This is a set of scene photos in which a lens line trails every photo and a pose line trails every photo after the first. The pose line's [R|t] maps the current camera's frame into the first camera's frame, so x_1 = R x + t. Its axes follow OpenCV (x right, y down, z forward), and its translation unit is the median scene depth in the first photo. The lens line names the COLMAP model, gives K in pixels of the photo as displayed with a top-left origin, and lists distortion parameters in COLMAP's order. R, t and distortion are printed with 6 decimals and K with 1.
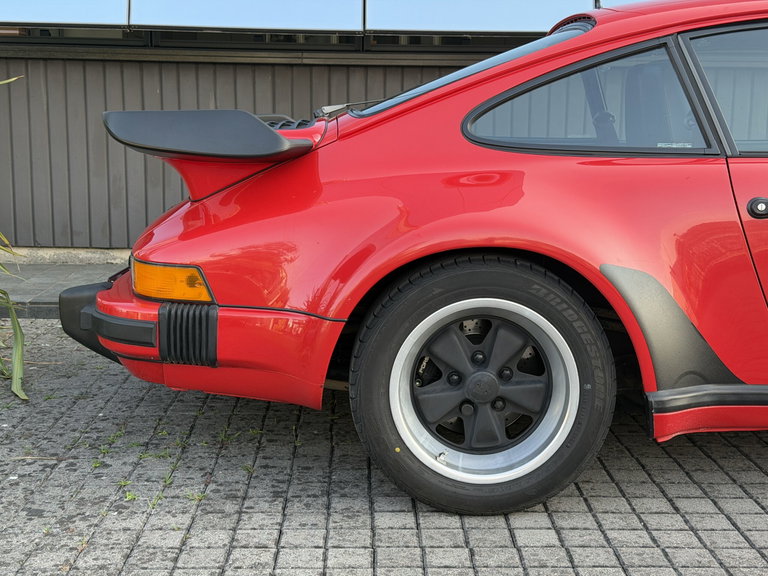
lens RADIAL K [[1074.3, 0, 384.0], [0, 1074.3, 288.0], [0, 0, 1]] dist [0.138795, -0.072061]
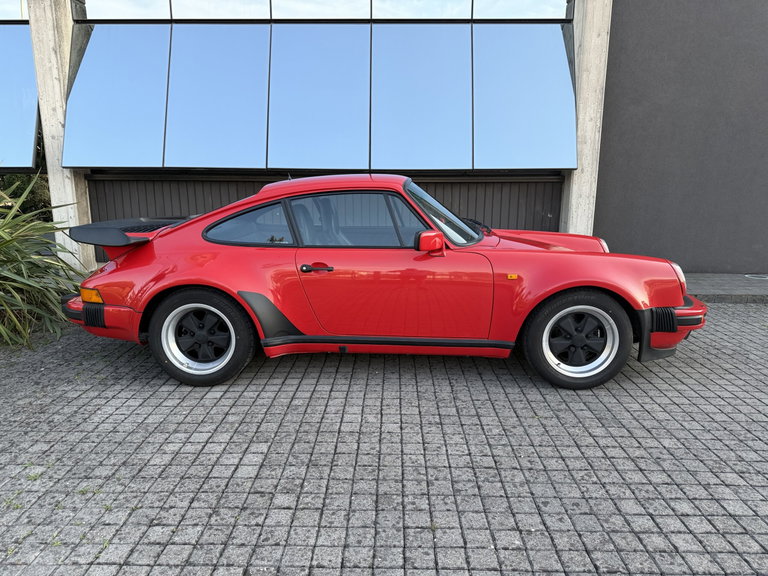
lens RADIAL K [[539.8, 0, 384.0], [0, 539.8, 288.0], [0, 0, 1]] dist [0.037327, -0.049407]
pose [[0.999023, -0.001209, -0.044173, 0.580664], [0.003240, 0.998940, 0.045925, -0.083119], [0.044071, -0.046023, 0.997968, -0.266609]]
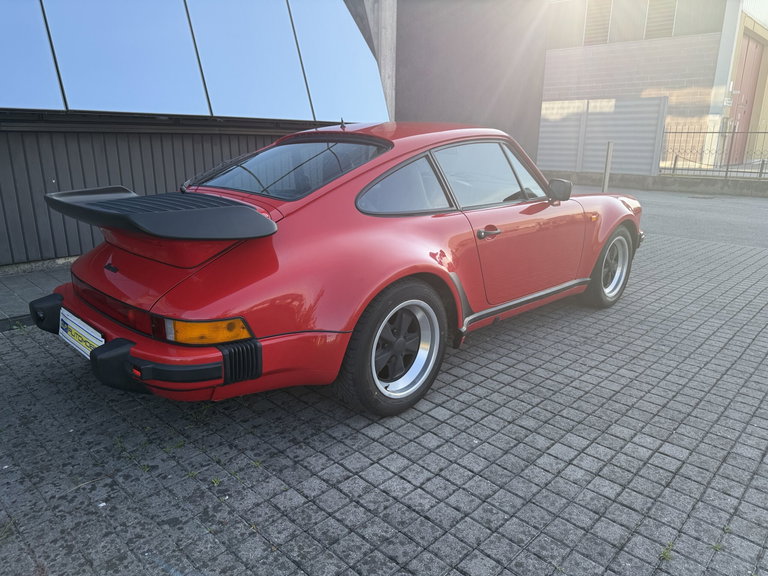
lens RADIAL K [[539.8, 0, 384.0], [0, 539.8, 288.0], [0, 0, 1]] dist [0.037327, -0.049407]
pose [[0.712038, -0.188887, 0.676257, -0.535743], [0.105833, 0.981004, 0.162573, -0.161598], [-0.694119, -0.044188, 0.718503, 0.350402]]
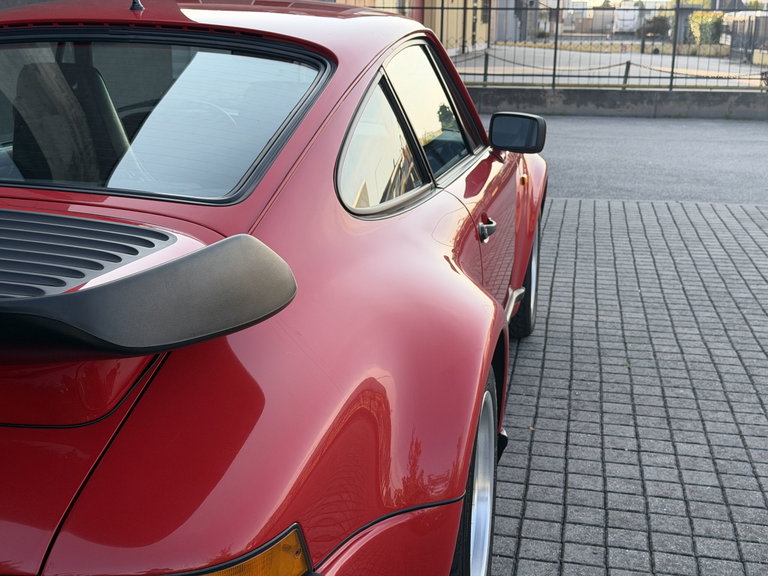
lens RADIAL K [[1074.3, 0, 384.0], [0, 1074.3, 288.0], [0, 0, 1]] dist [0.138795, -0.072061]
pose [[0.207300, -0.242324, 0.947790, -0.682717], [0.137721, 0.966416, 0.216964, -0.259353], [-0.968535, 0.085554, 0.233711, 0.835551]]
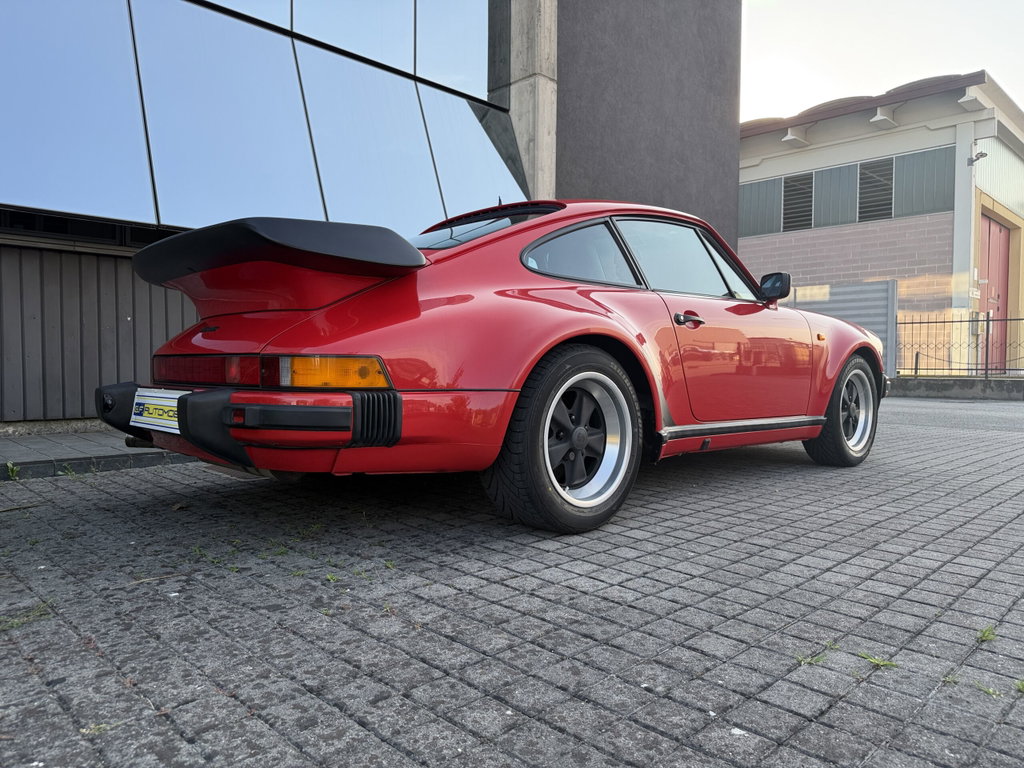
lens RADIAL K [[713.8, 0, 519.3], [0, 713.8, 384.7], [0, 0, 1]] dist [0.089980, -0.136658]
pose [[0.725587, -0.027694, 0.687573, -0.595593], [0.108744, 0.991249, -0.074831, 0.082998], [-0.679484, 0.129066, 0.722249, 0.372822]]
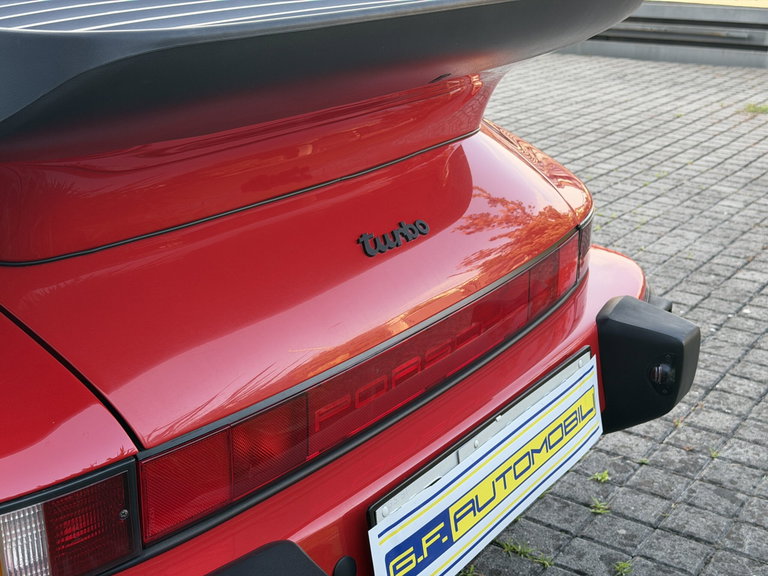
lens RADIAL K [[1074.3, 0, 384.0], [0, 1074.3, 288.0], [0, 0, 1]] dist [0.138795, -0.072061]
pose [[-0.816613, -0.212128, 0.536791, -0.508916], [0.065776, 0.889754, 0.451676, -0.292573], [-0.573426, 0.404153, -0.712632, 1.643018]]
